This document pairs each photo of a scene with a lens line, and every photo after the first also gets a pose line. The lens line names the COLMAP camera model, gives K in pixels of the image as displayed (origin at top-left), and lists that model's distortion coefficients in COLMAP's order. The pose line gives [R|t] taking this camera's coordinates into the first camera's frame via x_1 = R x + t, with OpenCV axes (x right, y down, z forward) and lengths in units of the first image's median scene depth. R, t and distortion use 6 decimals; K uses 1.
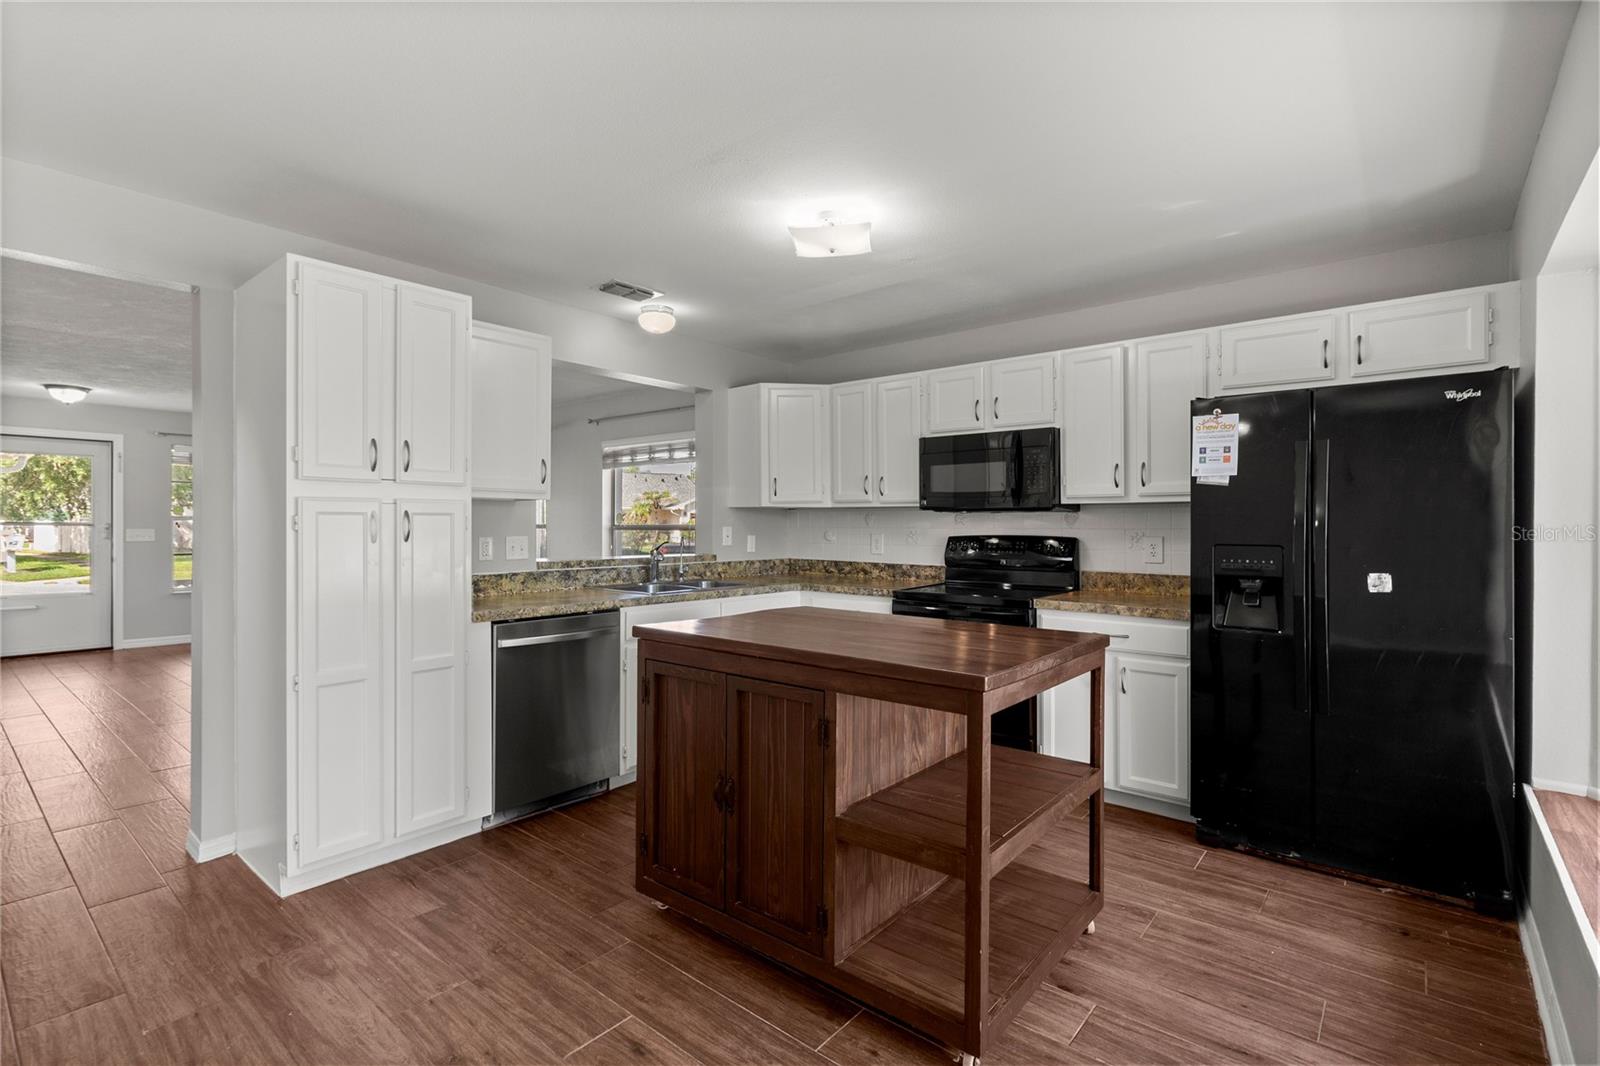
lens RADIAL K [[744.5, 0, 803.1], [0, 744.5, 524.7], [0, 0, 1]] dist [0.003005, -0.000381]
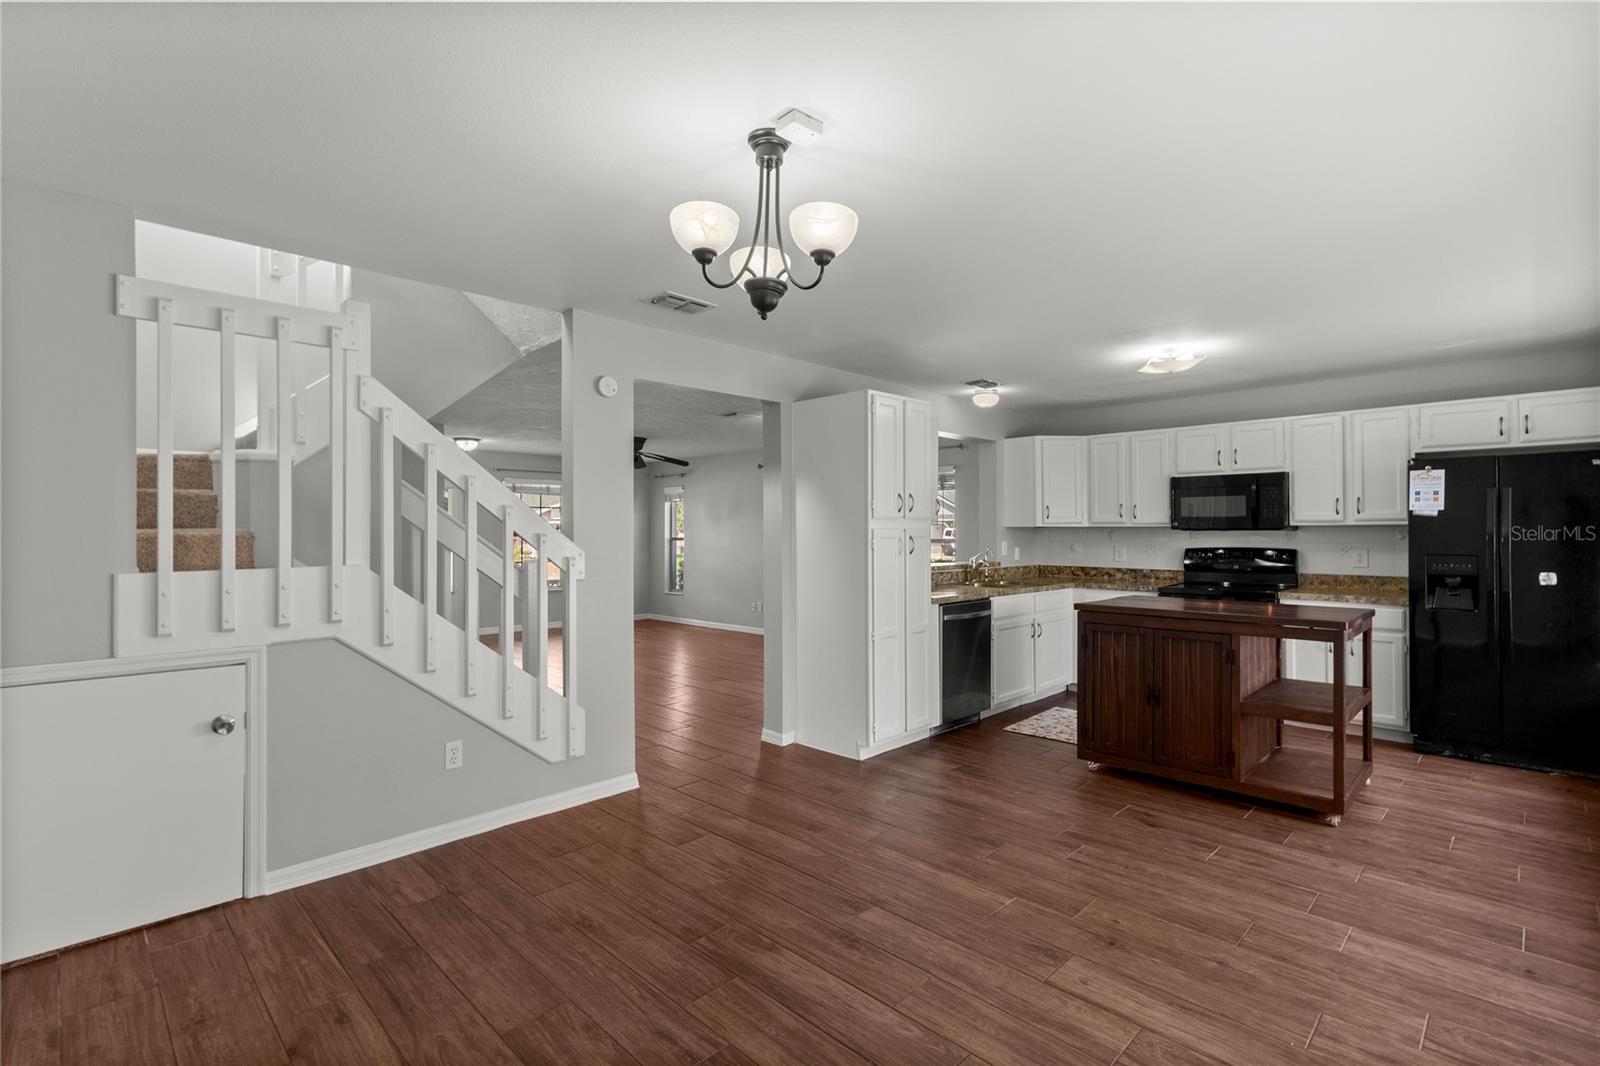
lens RADIAL K [[744.5, 0, 800.5], [0, 744.5, 529.8], [0, 0, 1]] dist [0.003005, -0.000381]
pose [[0.996097, -0.005630, -0.088083, -0.574916], [0.005294, 0.999978, -0.004054, -0.024194], [0.088104, 0.003572, 0.996105, -0.619602]]
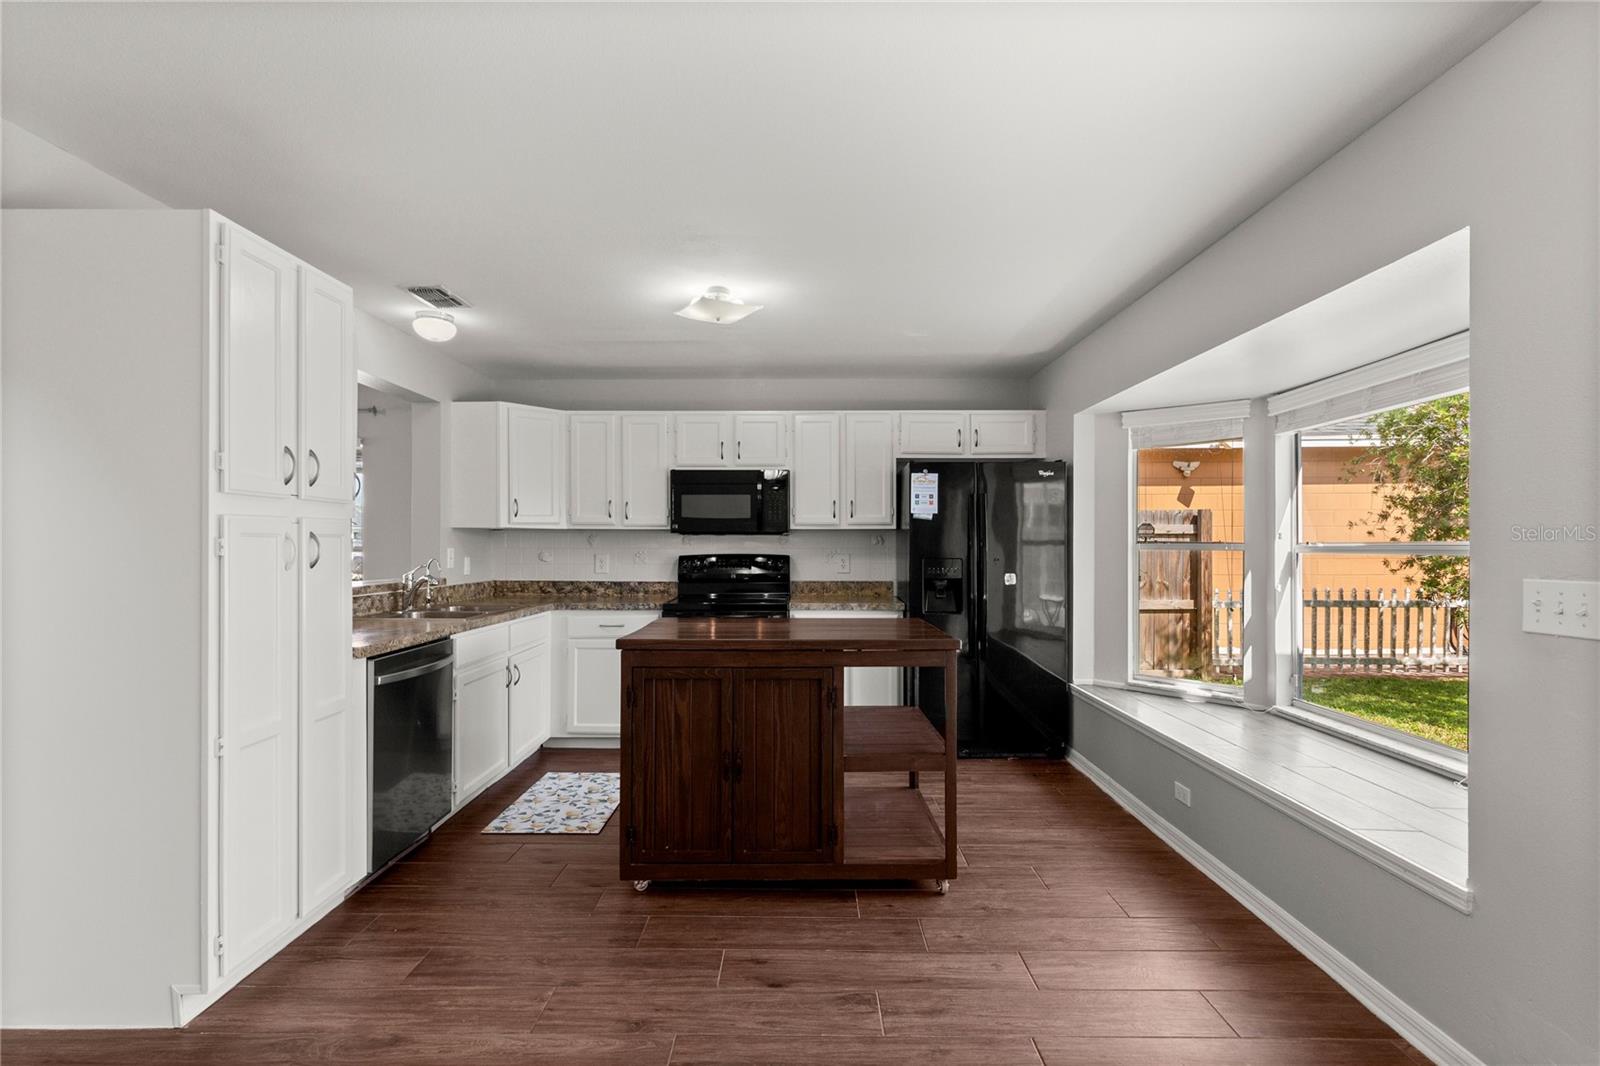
lens RADIAL K [[744.5, 0, 801.3], [0, 744.5, 541.4], [0, 0, 1]] dist [0.003005, -0.000381]
pose [[0.772622, 0.000226, 0.634867, -0.584626], [0.002040, 0.999994, -0.002839, -0.004190], [-0.634863, 0.003488, 0.772616, -0.015913]]
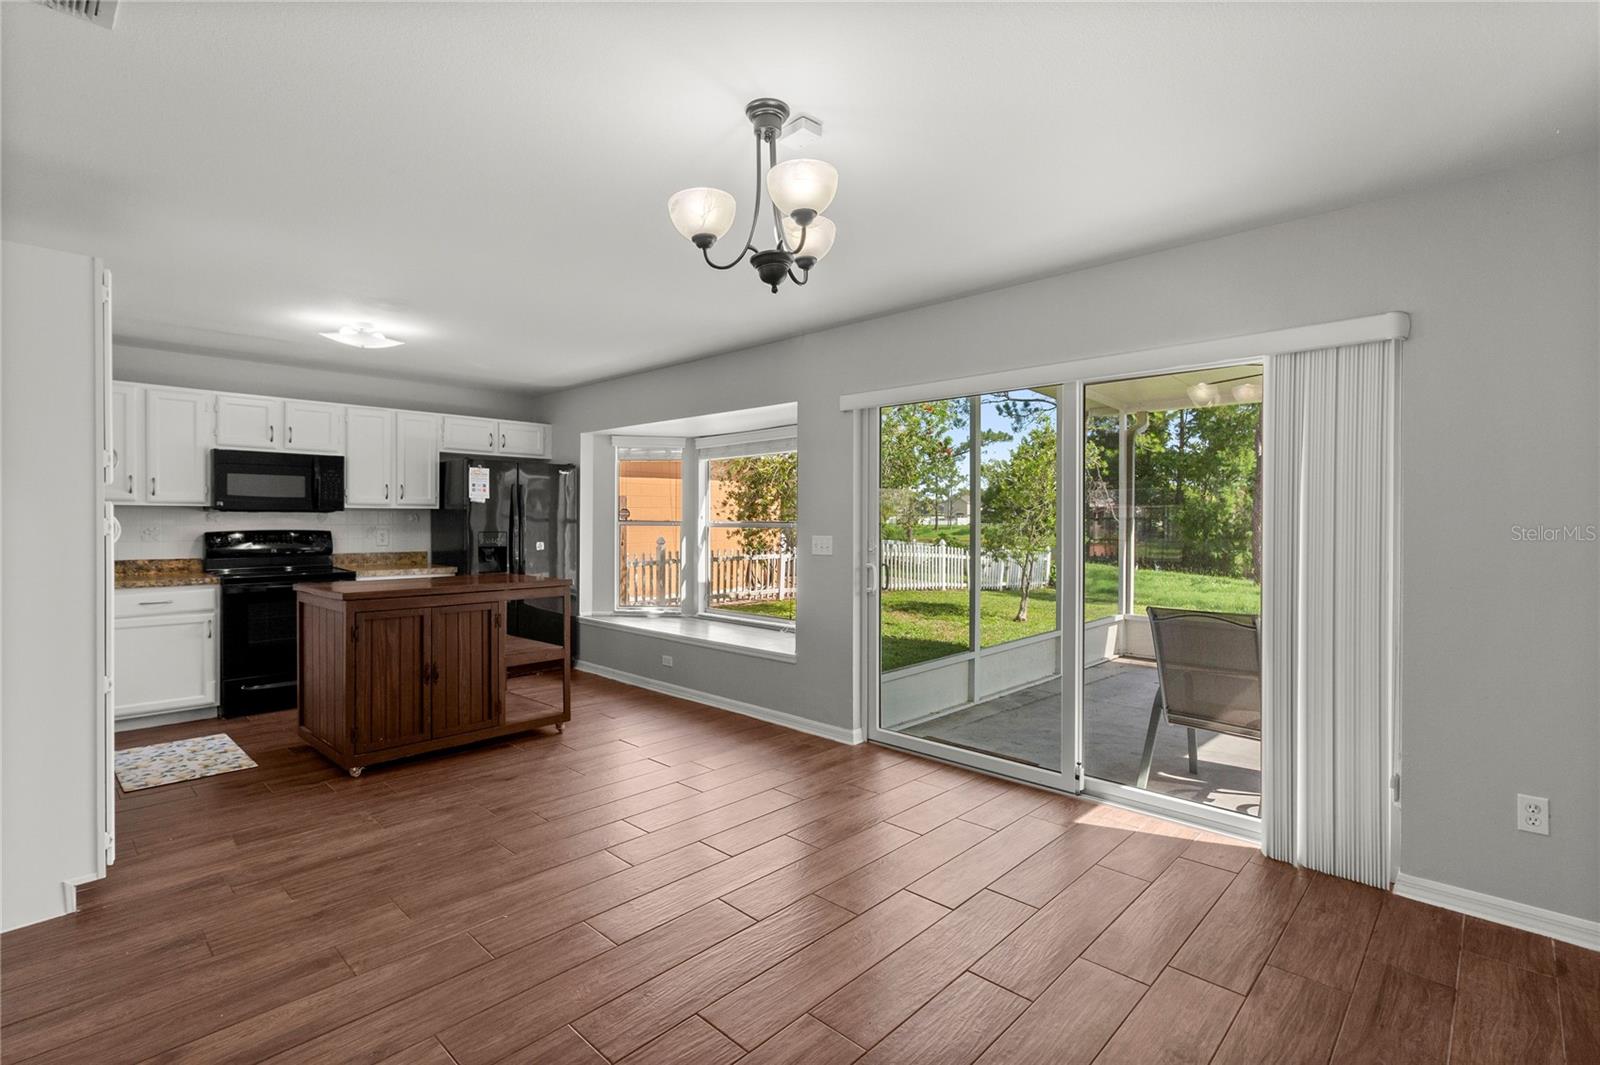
lens RADIAL K [[744.5, 0, 800.2], [0, 744.5, 526.4], [0, 0, 1]] dist [0.003005, -0.000381]
pose [[0.070249, -0.011153, 0.997467, -1.347819], [-0.002898, 0.999931, 0.011385, -0.014221], [-0.997525, -0.003691, 0.070212, -0.011540]]
